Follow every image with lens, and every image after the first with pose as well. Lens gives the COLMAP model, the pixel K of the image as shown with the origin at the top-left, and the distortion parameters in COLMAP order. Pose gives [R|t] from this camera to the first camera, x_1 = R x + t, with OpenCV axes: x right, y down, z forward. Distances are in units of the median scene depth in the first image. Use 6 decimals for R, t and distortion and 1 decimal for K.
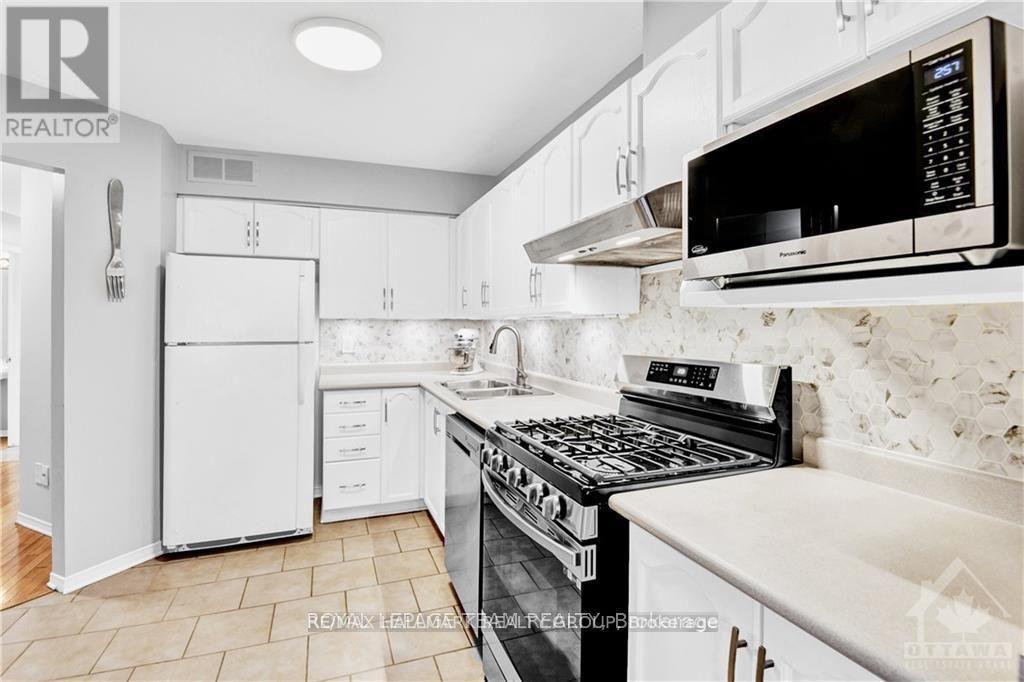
lens RADIAL K [[499.8, 0, 509.9], [0, 499.8, 321.5], [0, 0, 1]] dist [-0.039071, 0.000029]
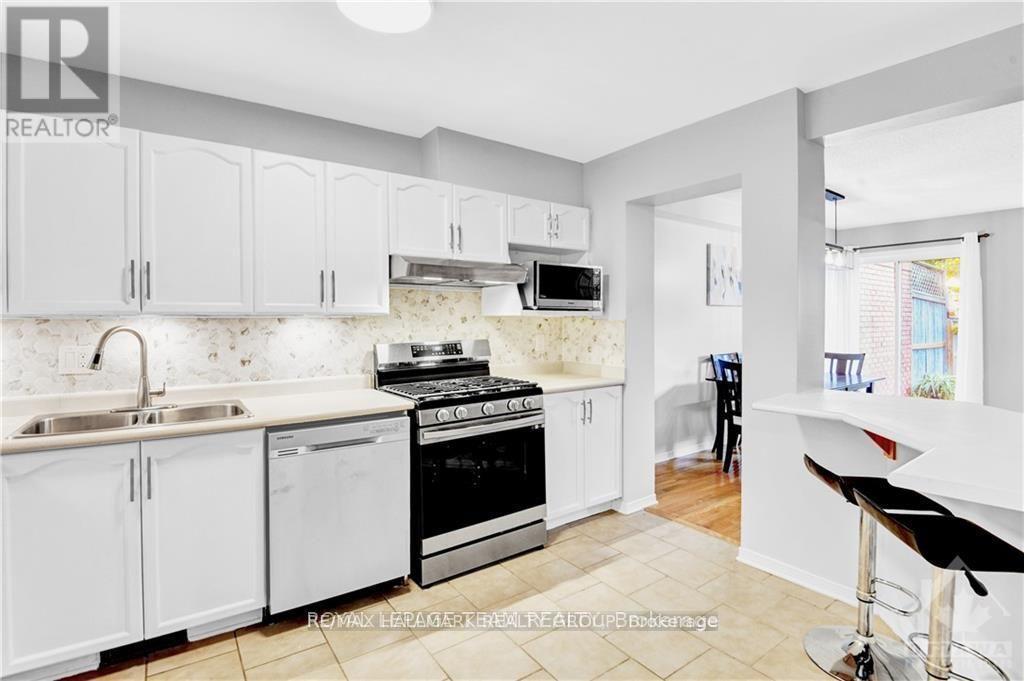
lens RADIAL K [[499.8, 0, 515.0], [0, 499.8, 331.0], [0, 0, 1]] dist [-0.039071, 0.000029]
pose [[-0.256377, -0.019161, 0.966387, -1.361312], [-0.000190, 0.999804, 0.019773, -0.000061], [-0.966577, 0.004886, -0.256331, 1.077568]]
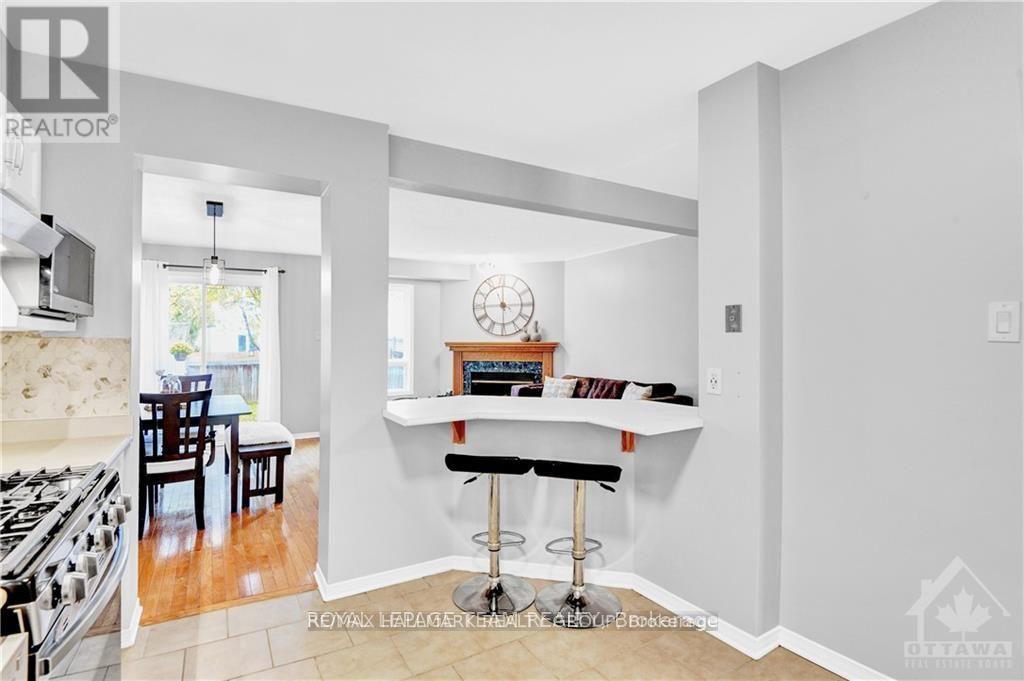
lens RADIAL K [[499.8, 0, 514.1], [0, 499.8, 341.6], [0, 0, 1]] dist [-0.039071, 0.000029]
pose [[-0.983579, 0.002848, -0.180457, -0.353264], [0.002872, 0.999996, 0.000132, 0.004932], [0.180457, -0.000388, -0.983583, 1.491100]]
